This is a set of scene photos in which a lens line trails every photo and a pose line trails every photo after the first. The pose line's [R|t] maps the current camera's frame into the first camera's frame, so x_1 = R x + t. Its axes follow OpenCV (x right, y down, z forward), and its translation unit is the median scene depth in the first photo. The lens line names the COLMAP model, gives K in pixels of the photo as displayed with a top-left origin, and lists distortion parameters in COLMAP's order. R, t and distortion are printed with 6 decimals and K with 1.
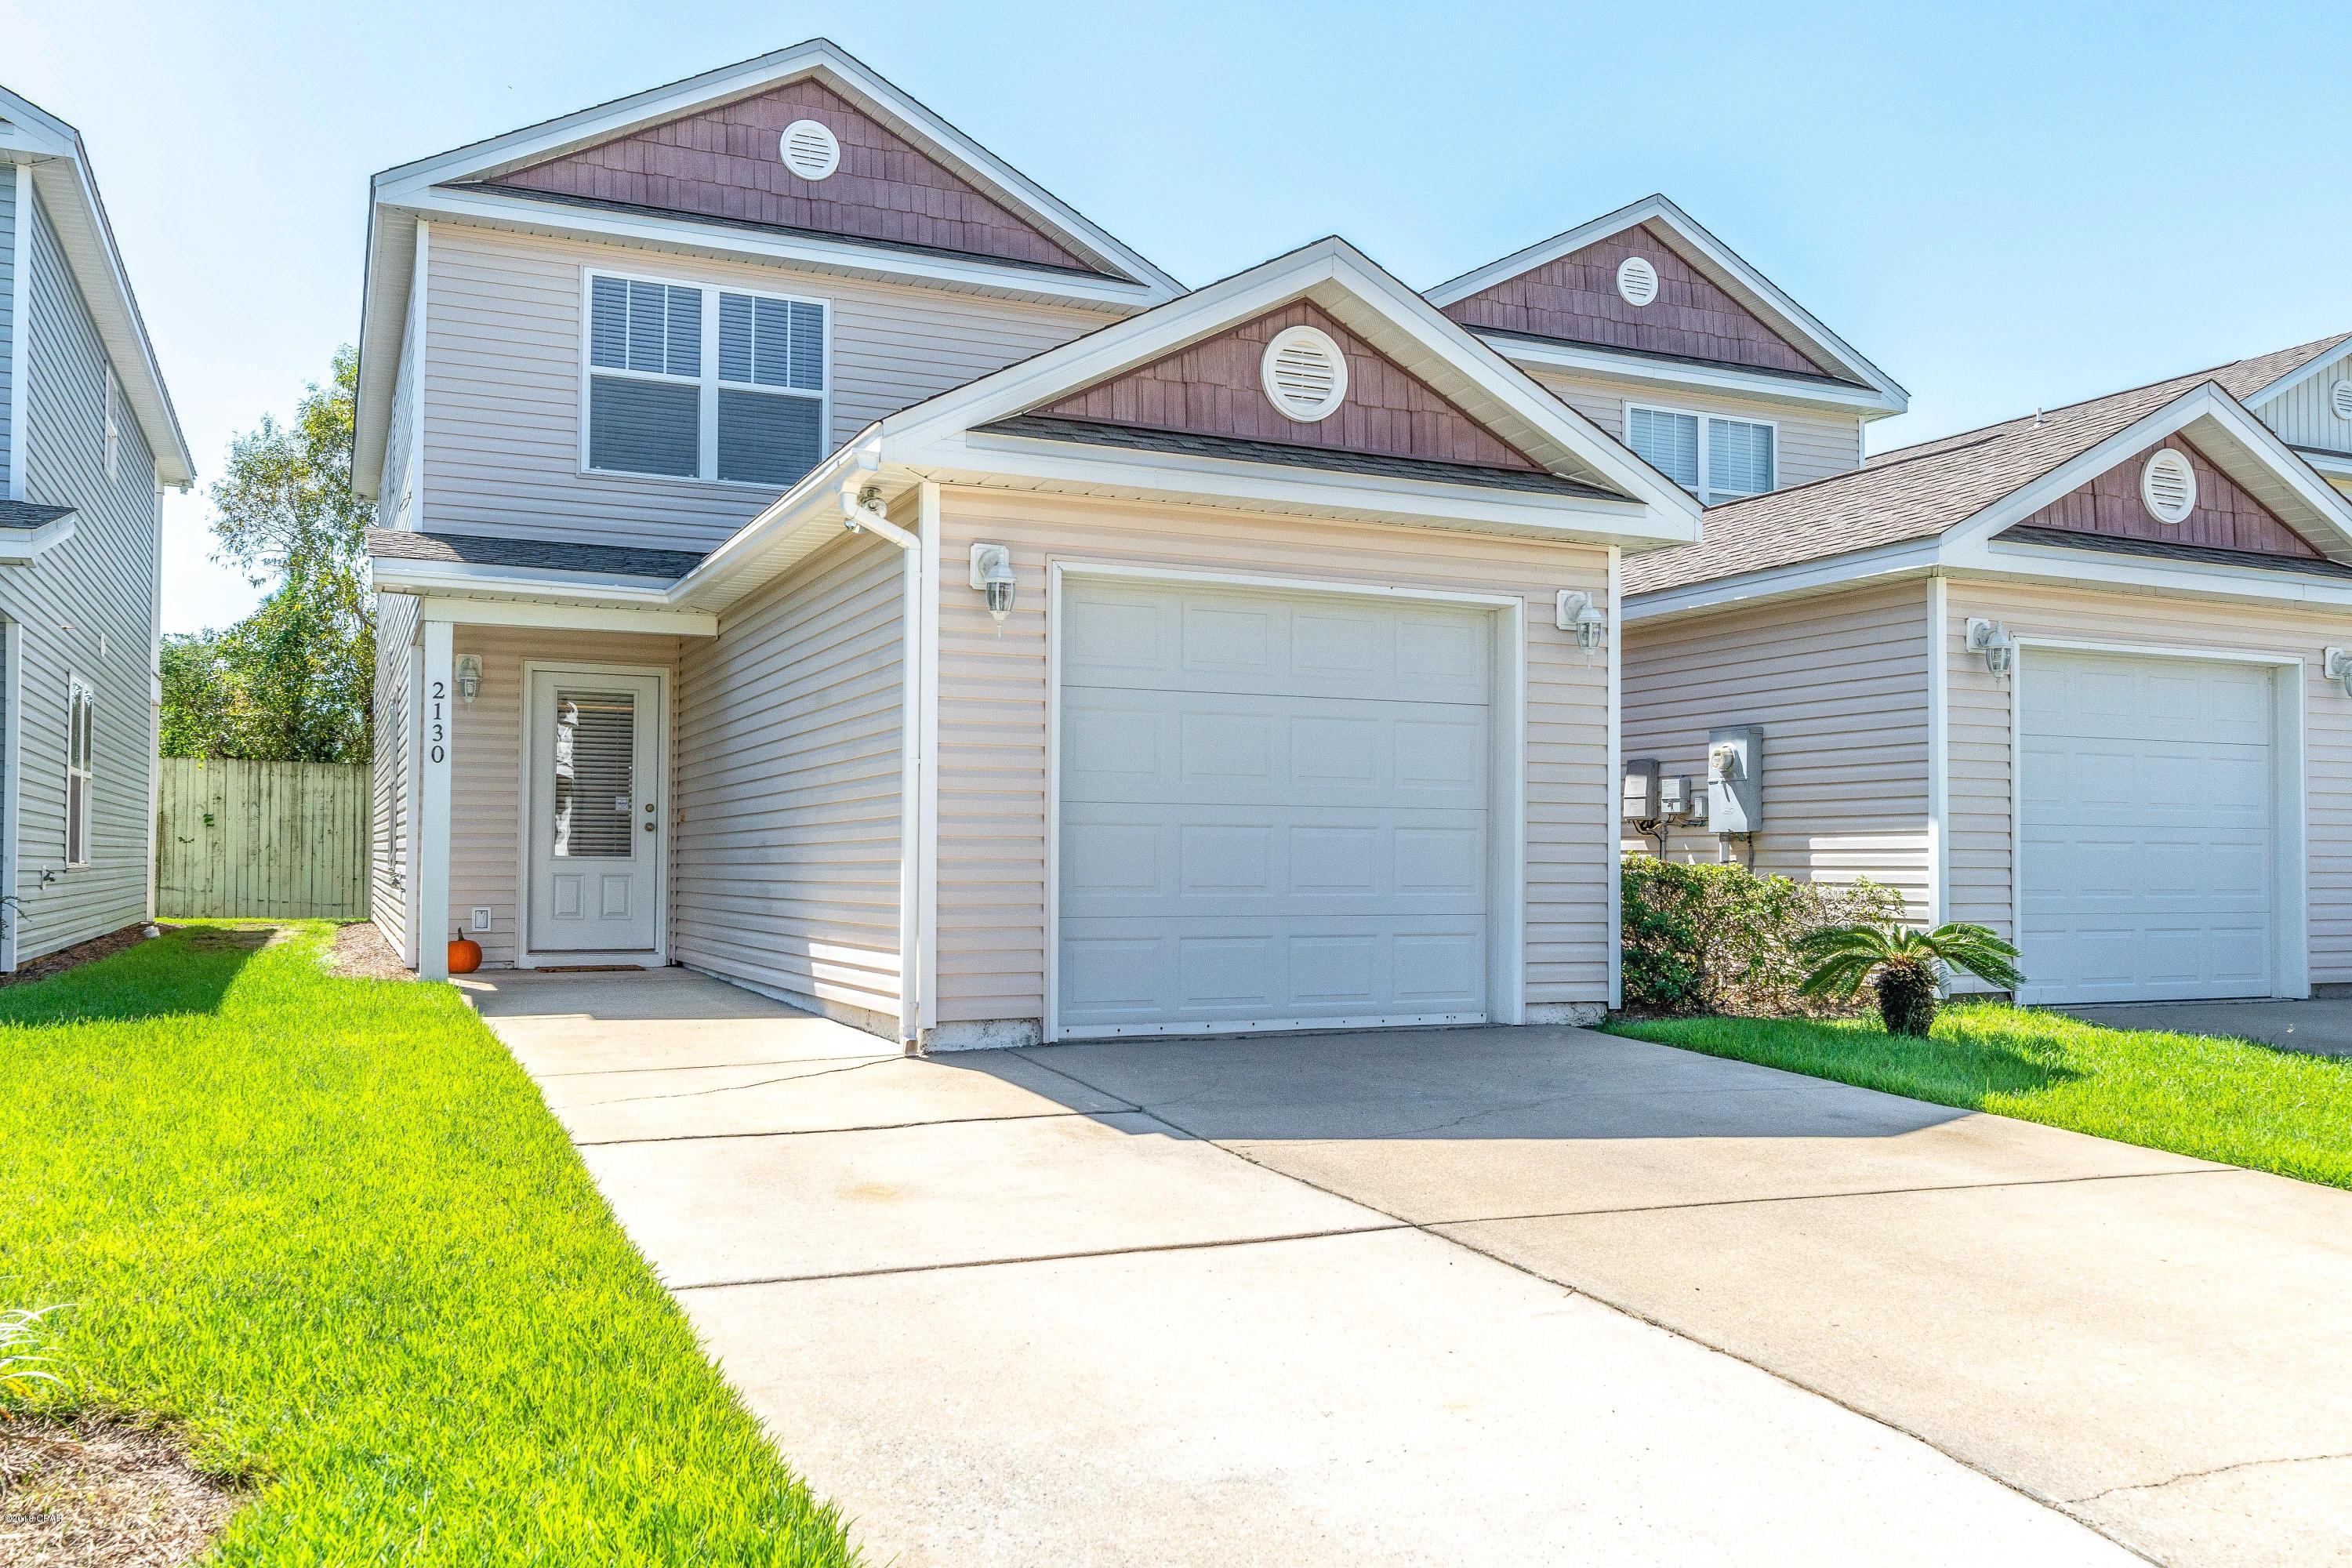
lens RADIAL K [[1829.5, 0, 1176.0], [0, 1829.5, 784.0], [0, 0, 1]] dist [0.002747, -0.000926]
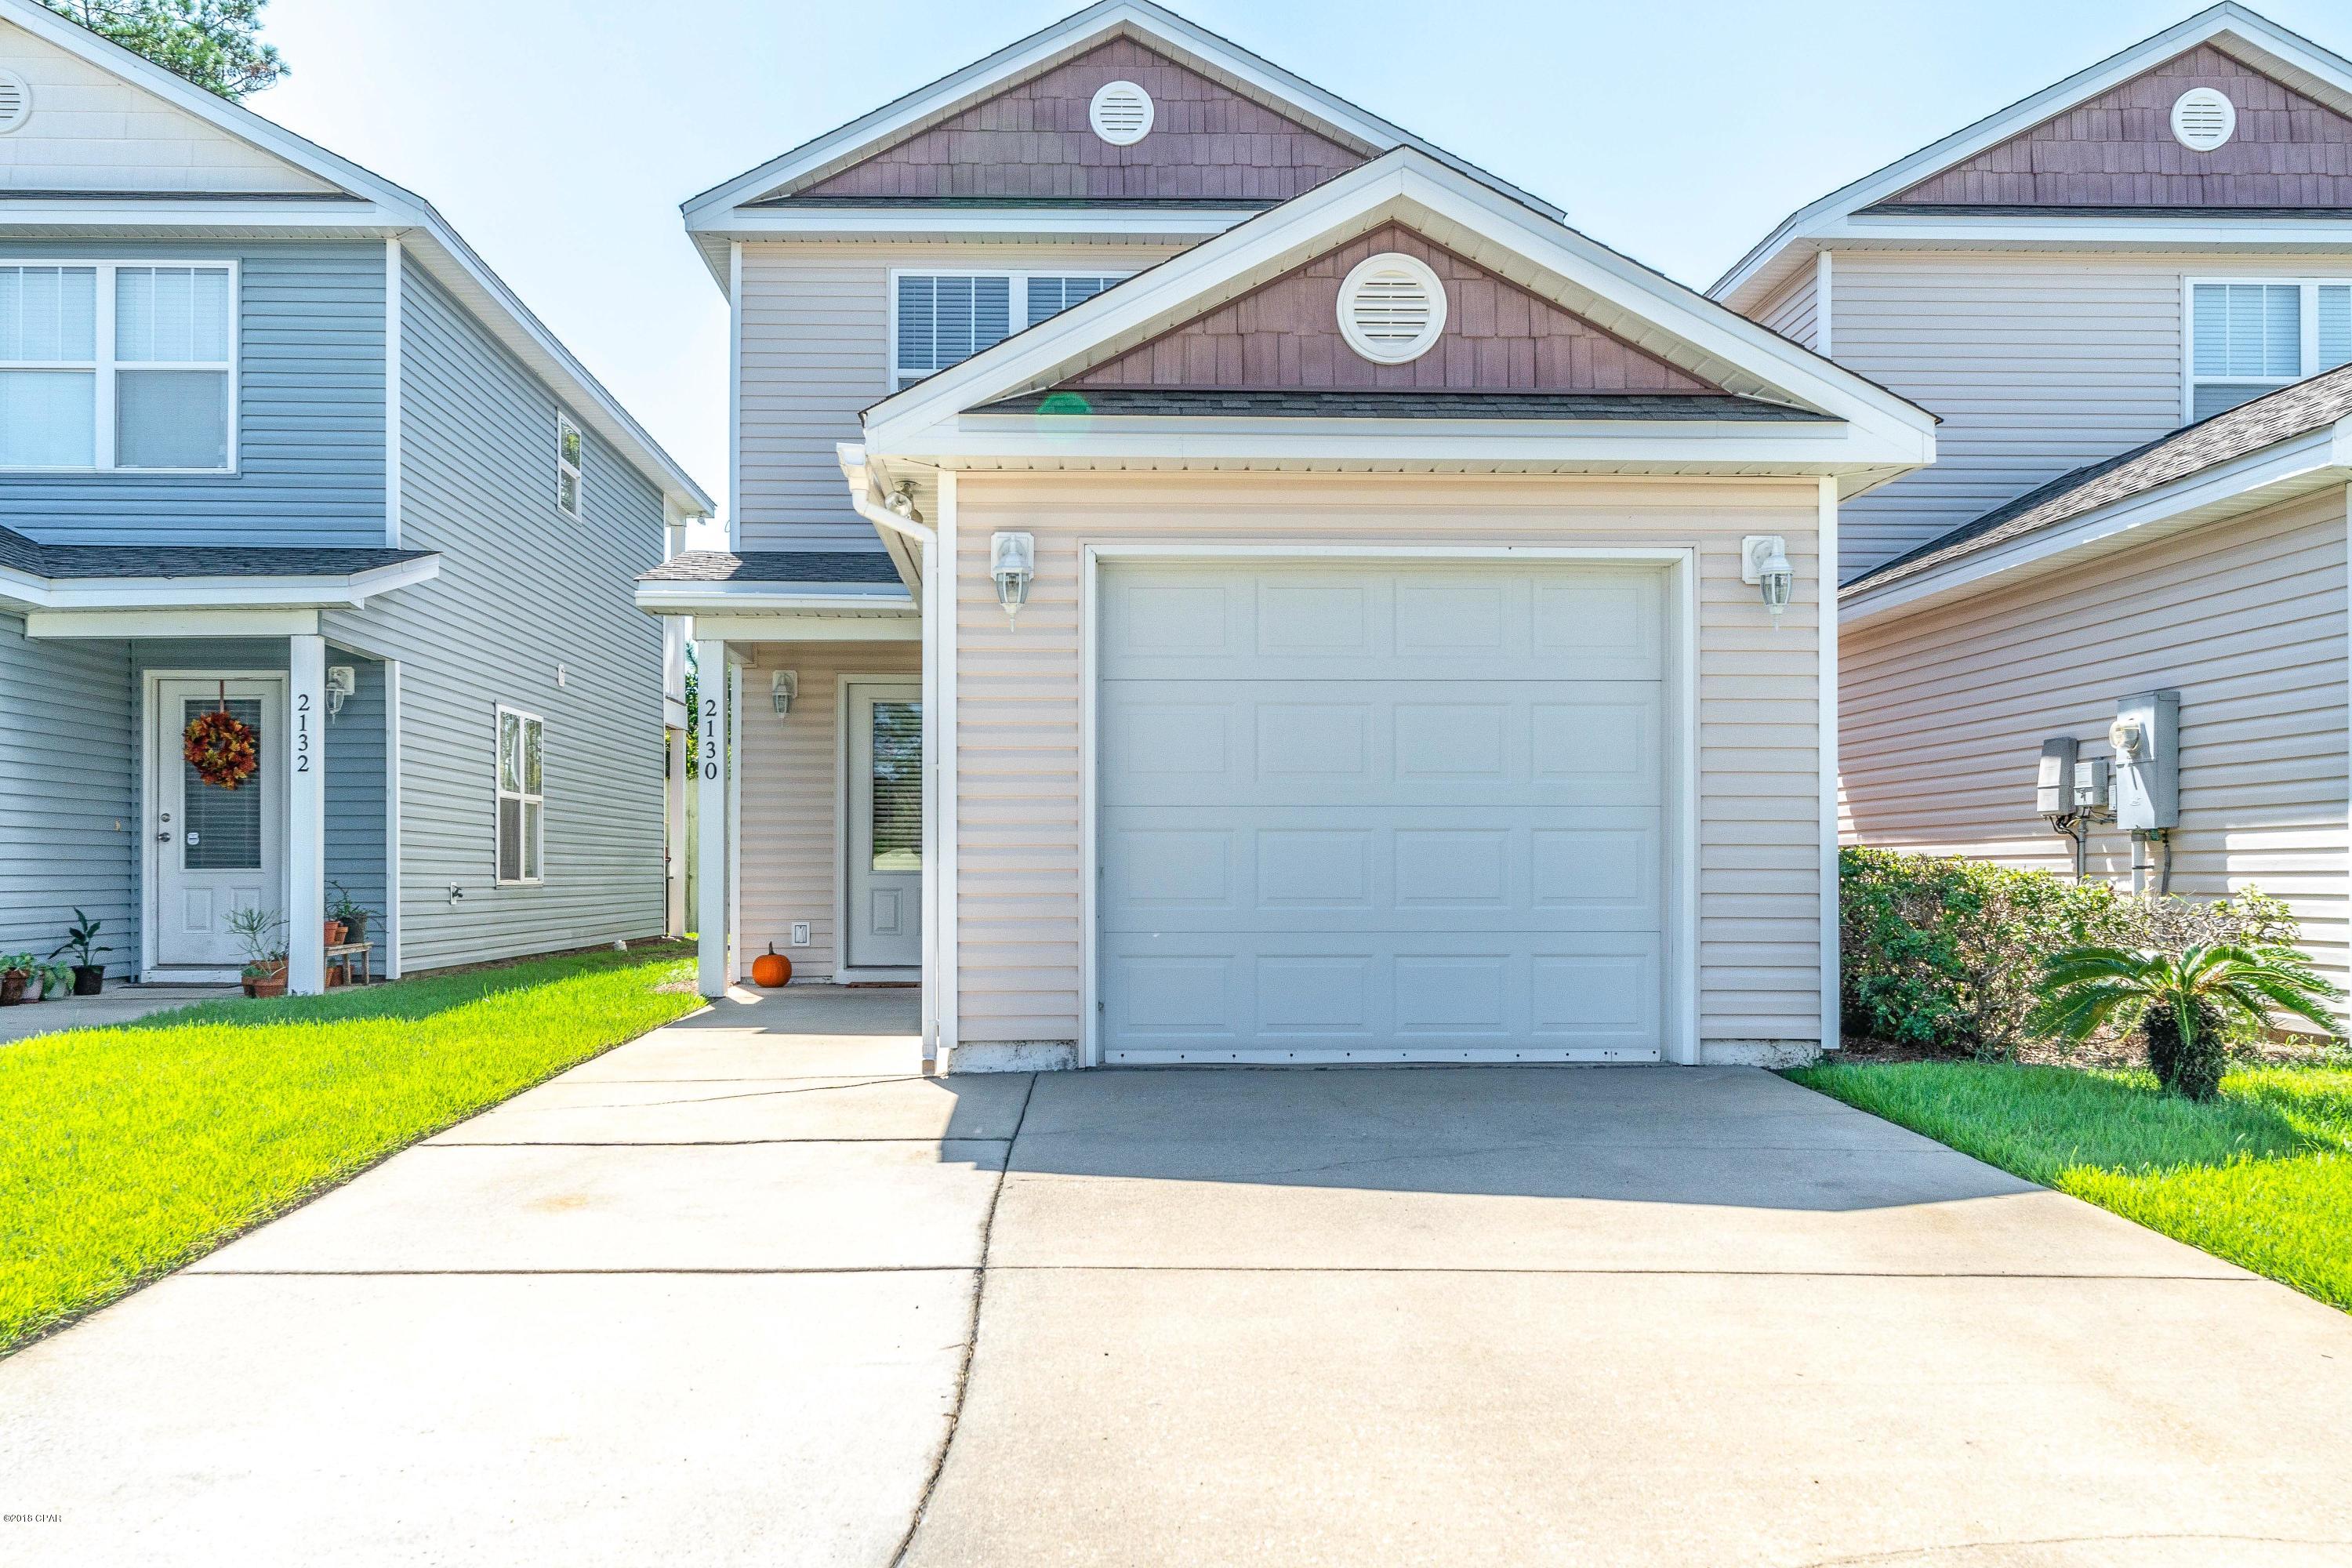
lens RADIAL K [[2044.4, 0, 1168.1], [0, 2044.4, 823.4], [0, 0, 1]] dist [0.002975, -0.000460]
pose [[0.925927, -0.015588, -0.377380, 0.293349], [0.021663, 0.999695, 0.011860, 0.005592], [0.377080, -0.019156, 0.925983, 0.049754]]
